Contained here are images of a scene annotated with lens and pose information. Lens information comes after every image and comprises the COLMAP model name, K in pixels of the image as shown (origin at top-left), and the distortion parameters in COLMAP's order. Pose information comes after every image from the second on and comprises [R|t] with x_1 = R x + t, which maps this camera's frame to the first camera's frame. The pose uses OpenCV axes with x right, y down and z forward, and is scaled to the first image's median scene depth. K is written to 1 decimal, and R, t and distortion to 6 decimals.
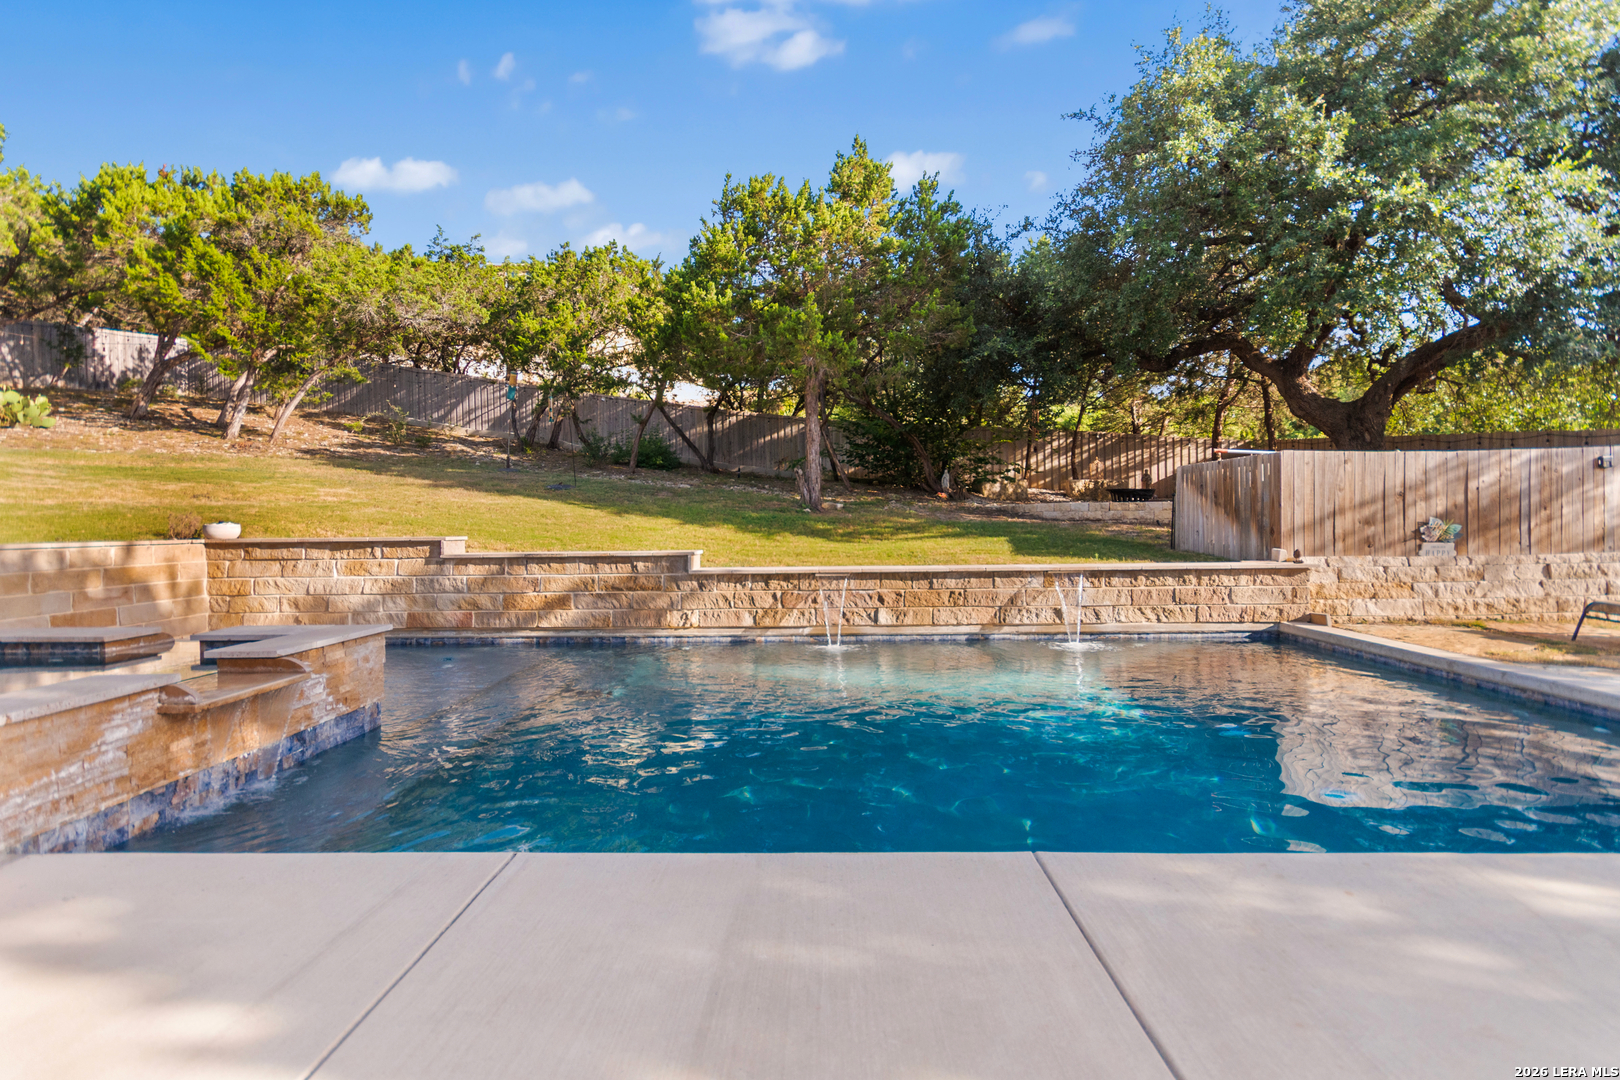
lens RADIAL K [[732.7, 0, 796.8], [0, 732.7, 525.0], [0, 0, 1]] dist [0.007225, -0.001613]
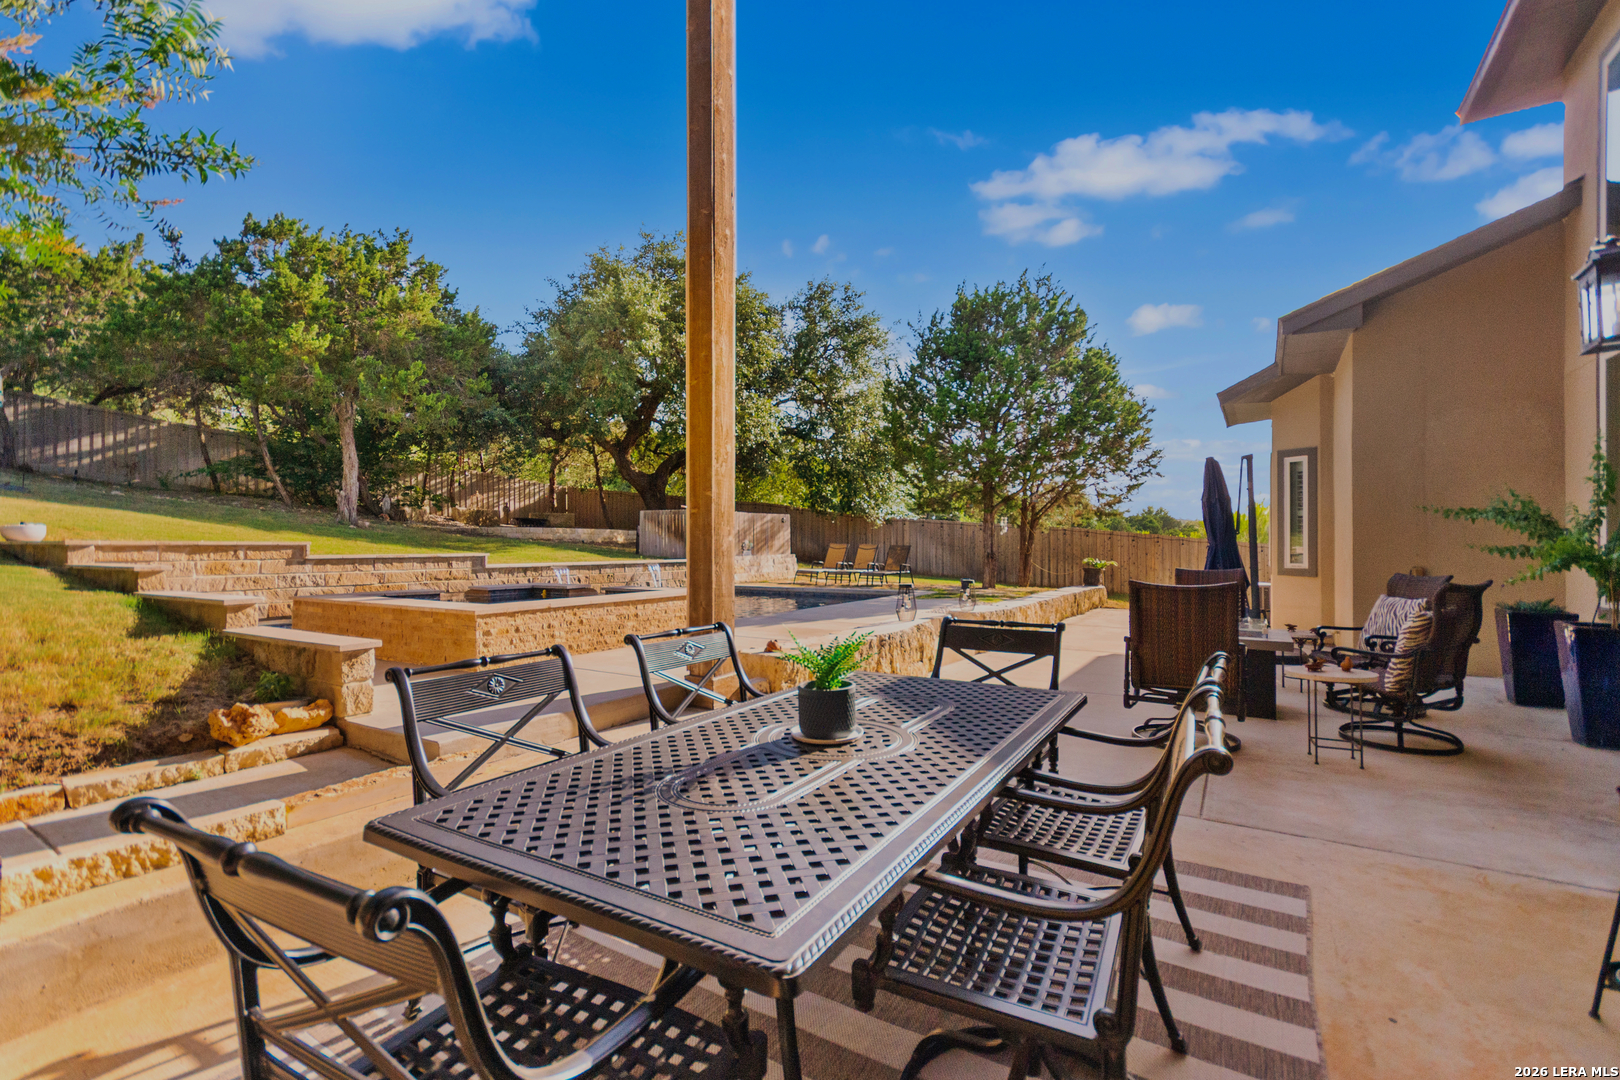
lens RADIAL K [[732.7, 0, 821.3], [0, 732.7, 537.5], [0, 0, 1]] dist [0.007225, -0.001613]
pose [[0.479038, 0.019957, 0.877567, -1.174757], [-0.004380, 0.999783, -0.020346, 0.029752], [-0.877783, 0.005903, 0.479021, -0.382871]]
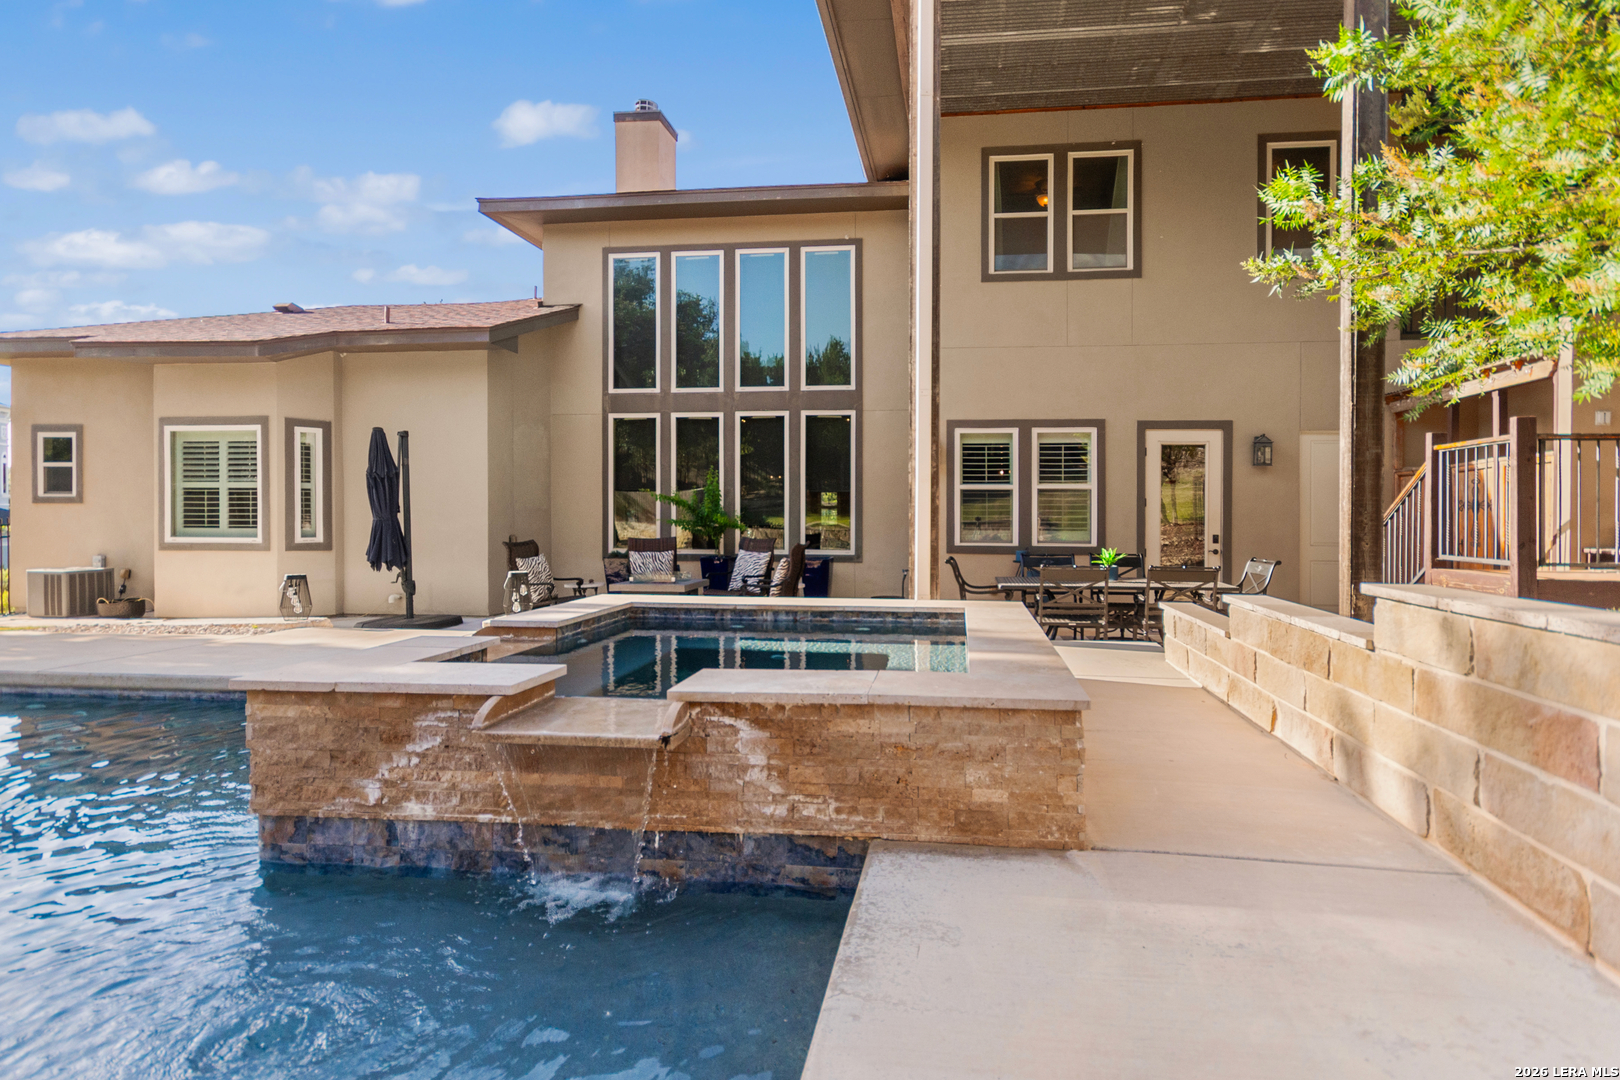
lens RADIAL K [[795.2, 0, 858.2], [0, 795.2, 511.5], [0, 0, 1]] dist [0.007063, 0.001172]
pose [[-0.997433, 0.007837, 0.071176, -0.605228], [0.007564, 0.999963, -0.004103, 0.011008], [-0.071206, -0.003554, -0.997455, 0.947670]]
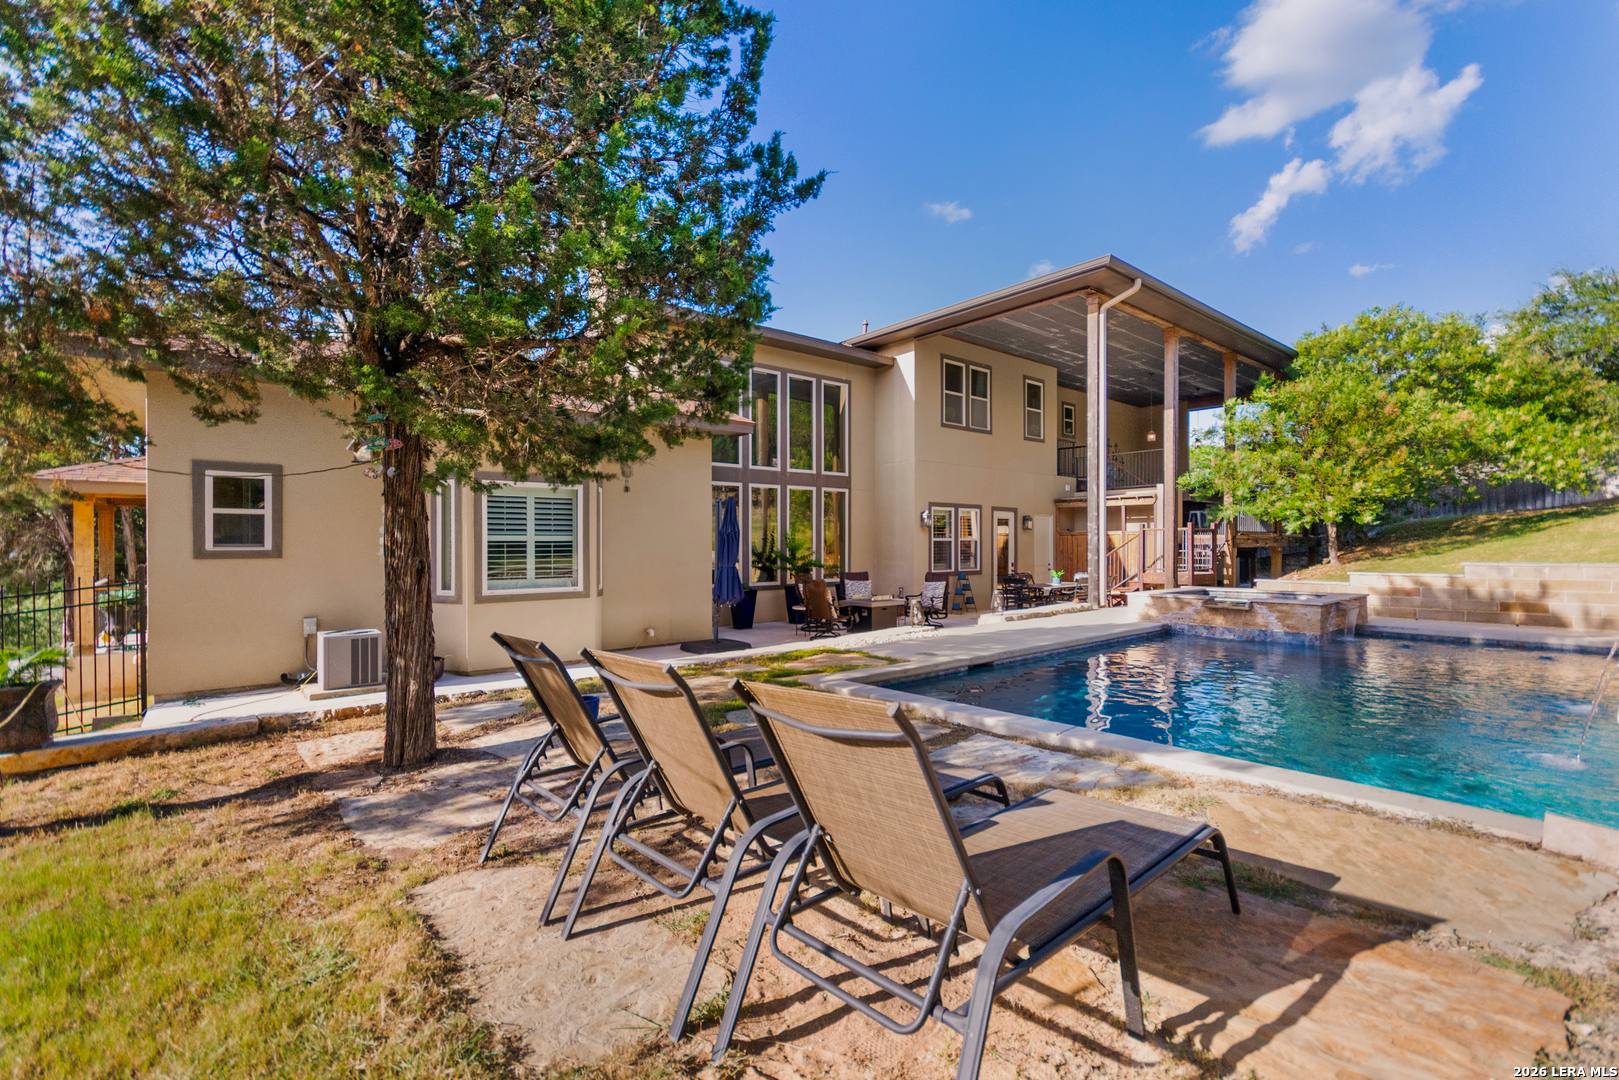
lens RADIAL K [[732.2, 0, 807.0], [0, 732.2, 547.0], [0, 0, 1]] dist [0.007225, -0.001613]
pose [[-0.736683, 0.016373, -0.676040, 1.302616], [0.011374, 0.999865, 0.011821, -0.048374], [0.676143, 0.001019, -0.736770, 0.977319]]
